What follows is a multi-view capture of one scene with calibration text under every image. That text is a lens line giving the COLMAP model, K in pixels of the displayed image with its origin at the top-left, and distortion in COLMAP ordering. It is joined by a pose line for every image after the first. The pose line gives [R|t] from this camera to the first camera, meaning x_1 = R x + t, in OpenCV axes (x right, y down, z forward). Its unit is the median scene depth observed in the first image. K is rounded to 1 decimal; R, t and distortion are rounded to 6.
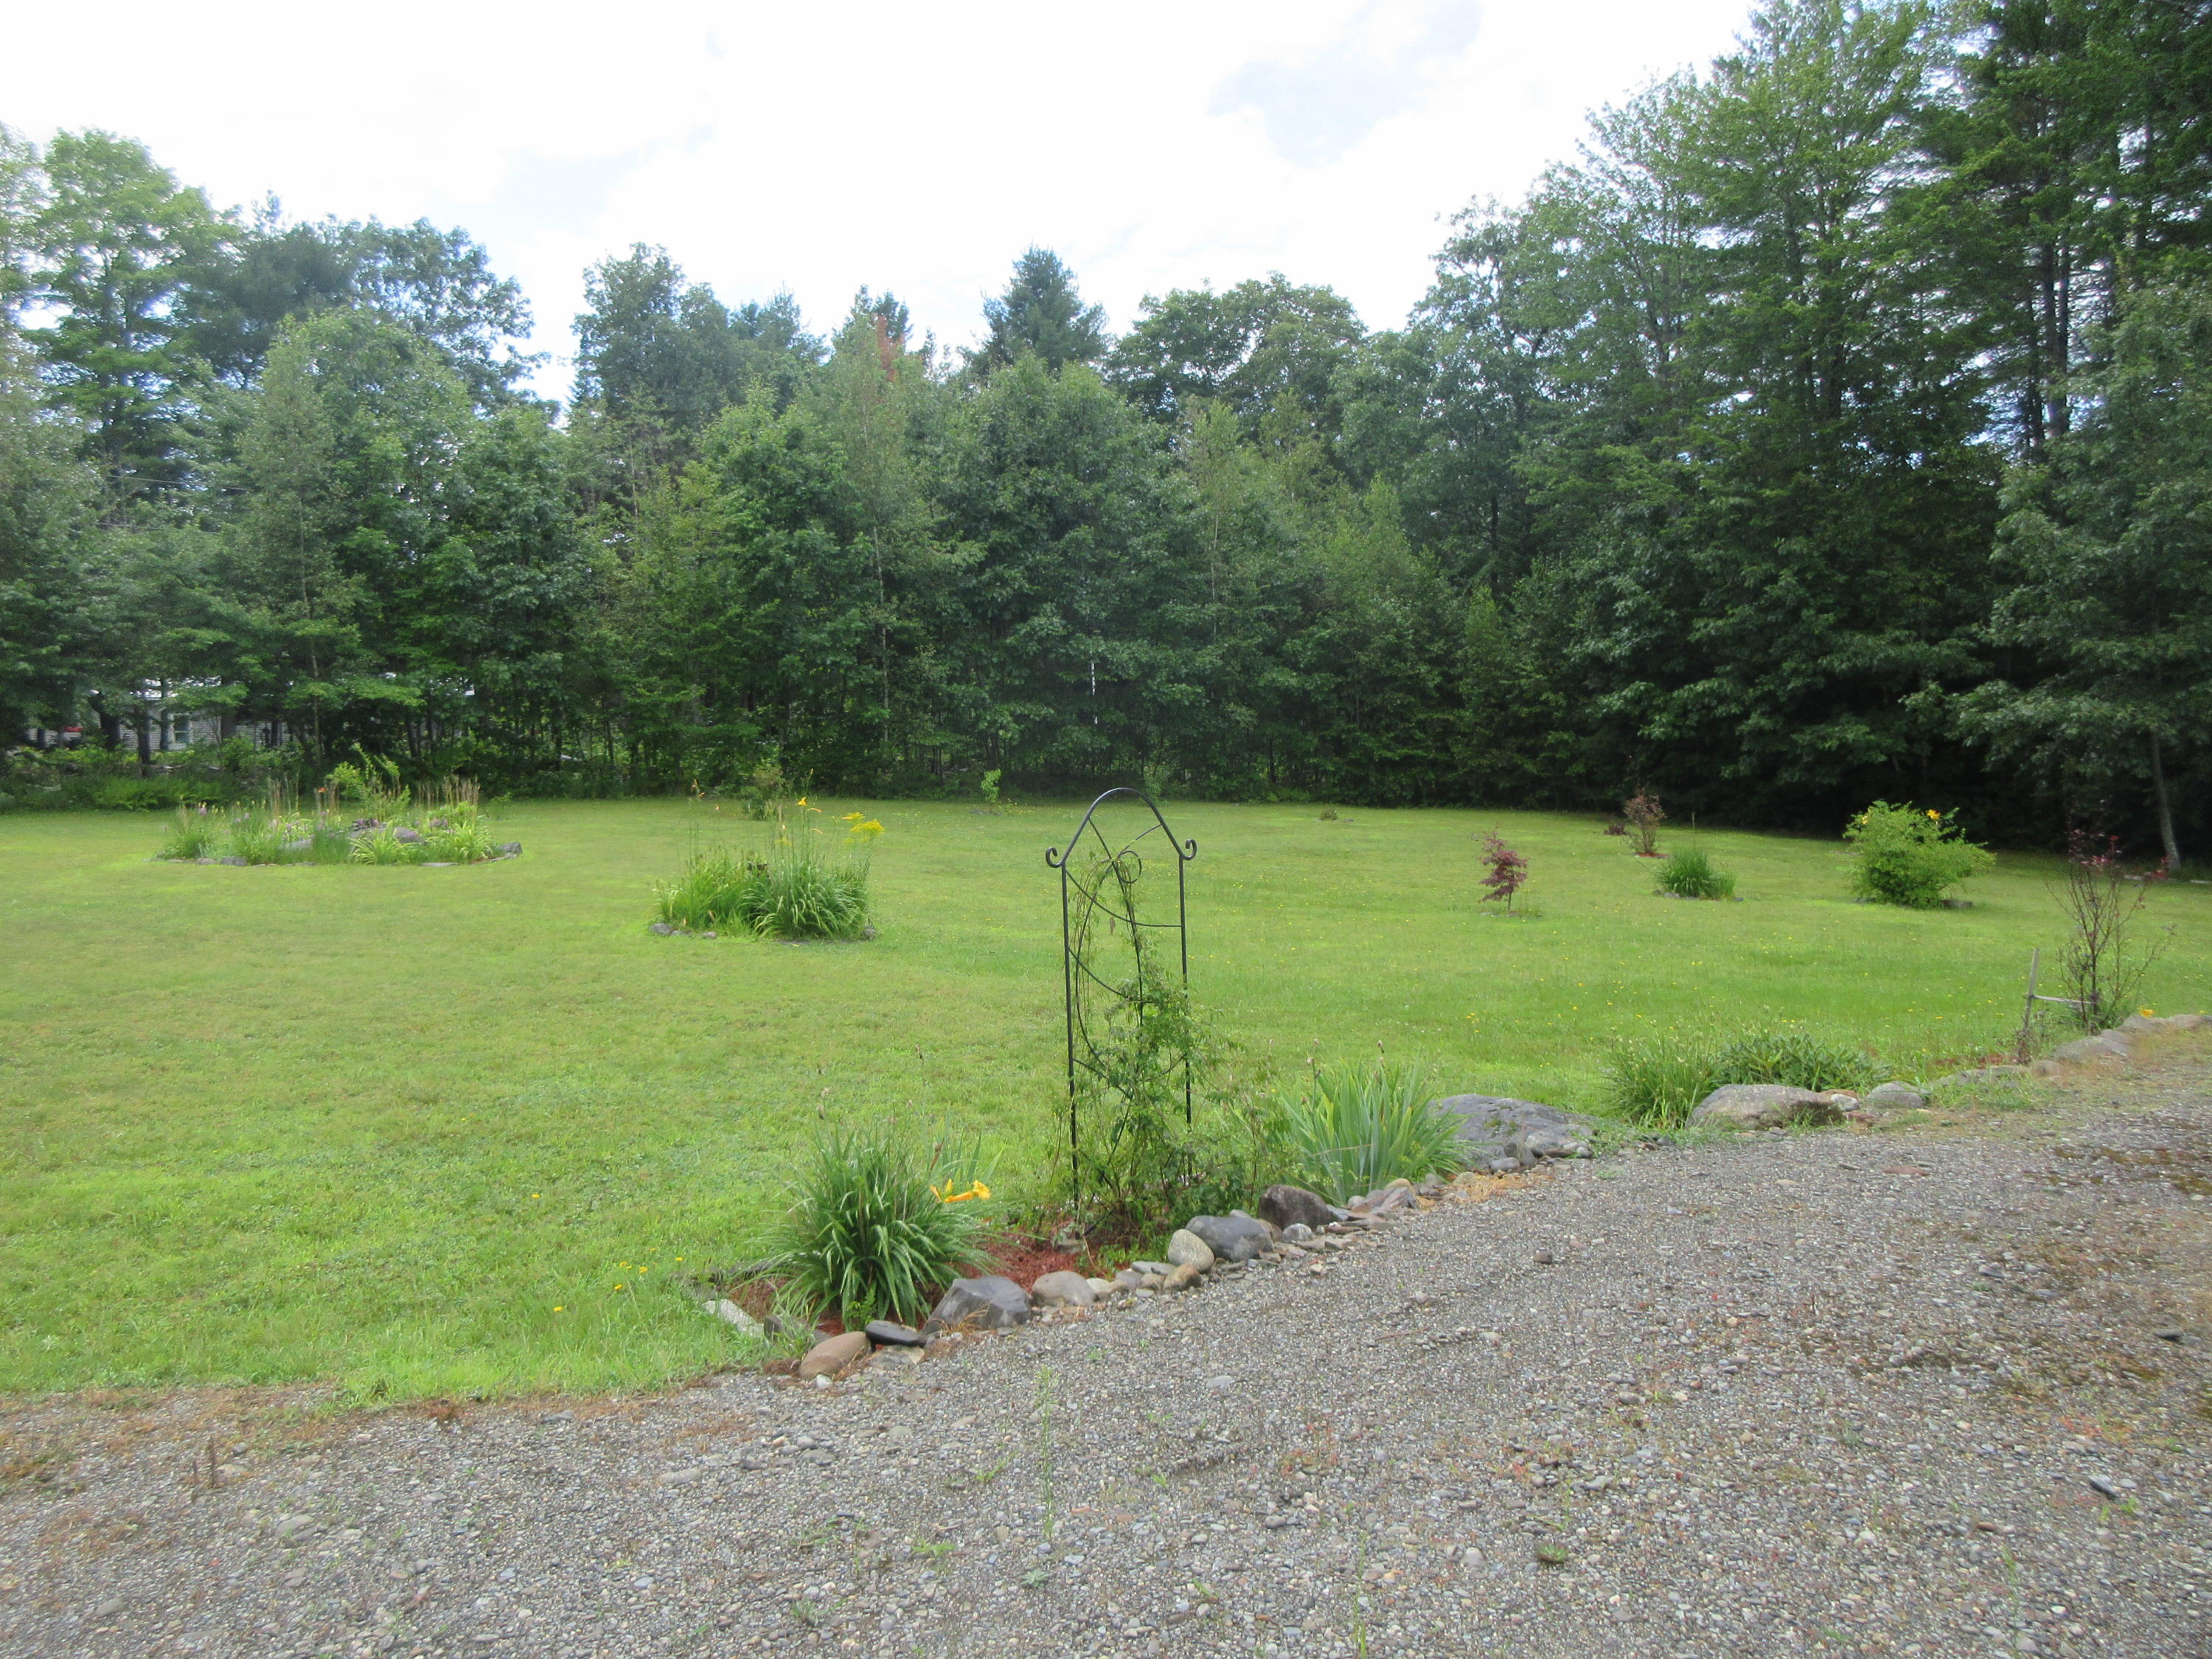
lens RADIAL K [[1648.5, 0, 1109.2], [0, 1648.5, 829.9], [0, 0, 1]] dist [0.004492, 0.001669]
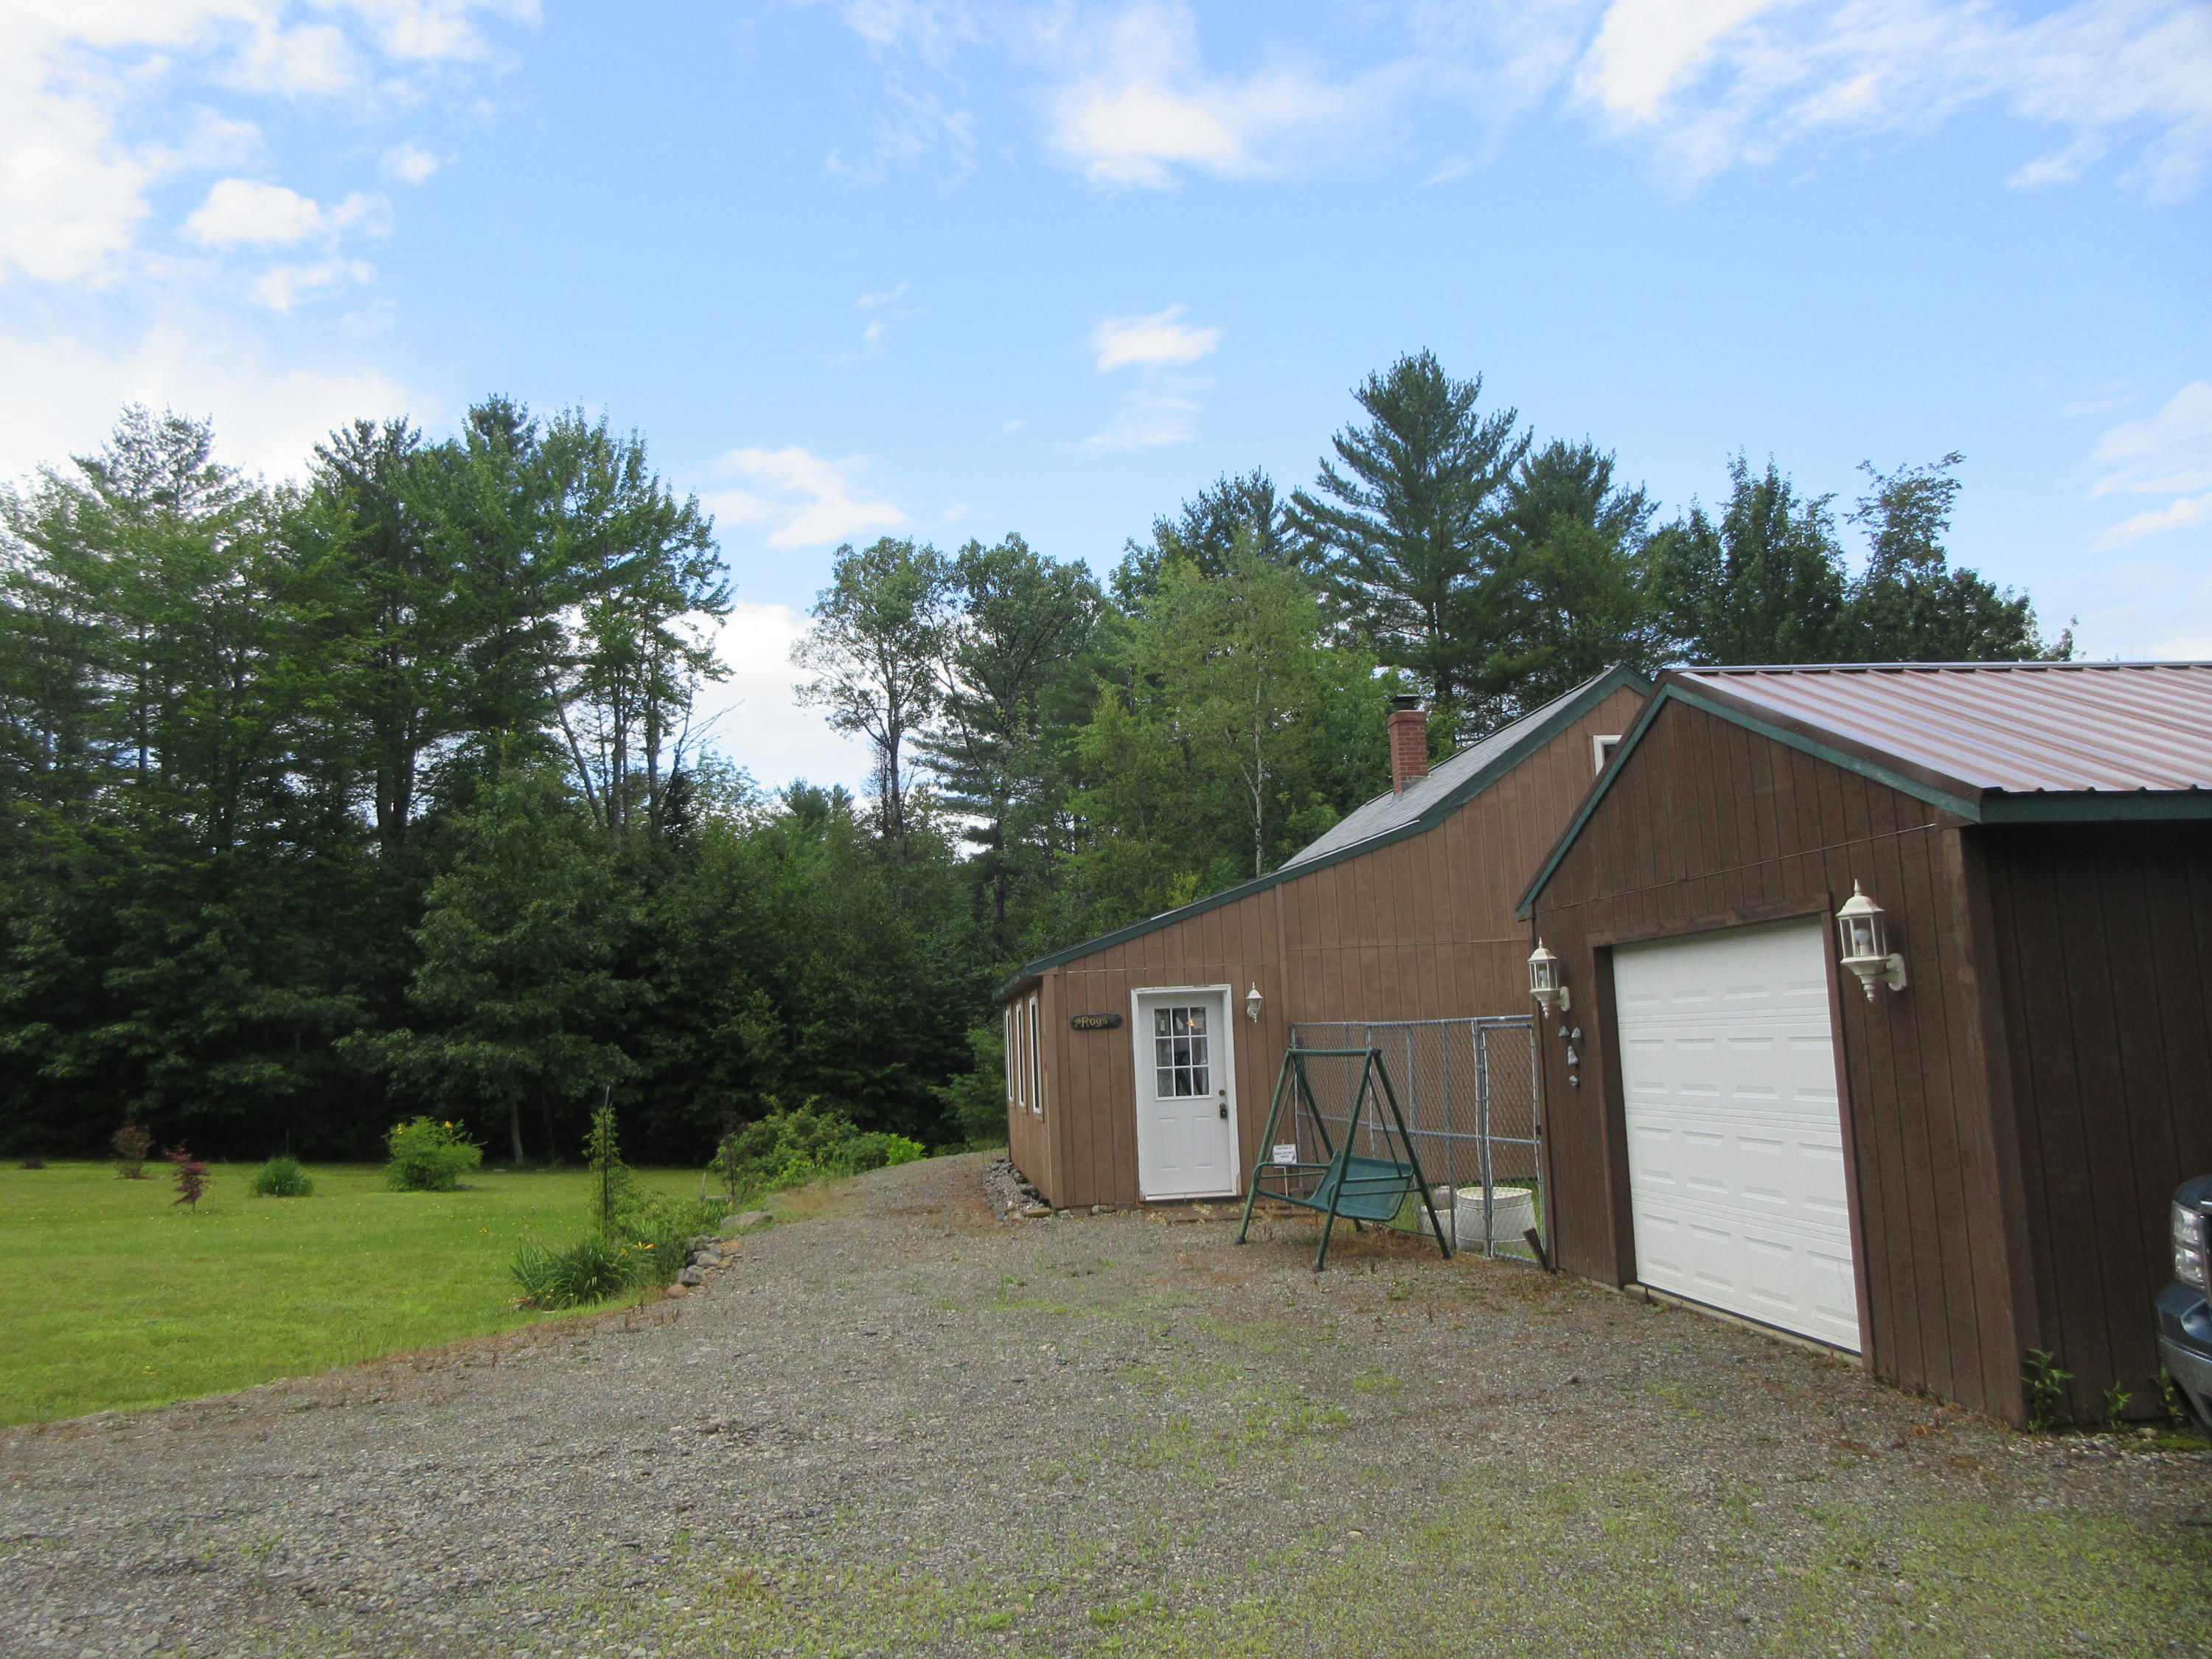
lens RADIAL K [[1648.5, 0, 1101.5], [0, 1648.5, 829.8], [0, 0, 1]] dist [0.004492, 0.001669]
pose [[0.505031, 0.117693, 0.855039, -0.287745], [0.059270, 0.983592, -0.170395, 0.010070], [-0.861064, 0.136733, 0.489768, -0.136623]]
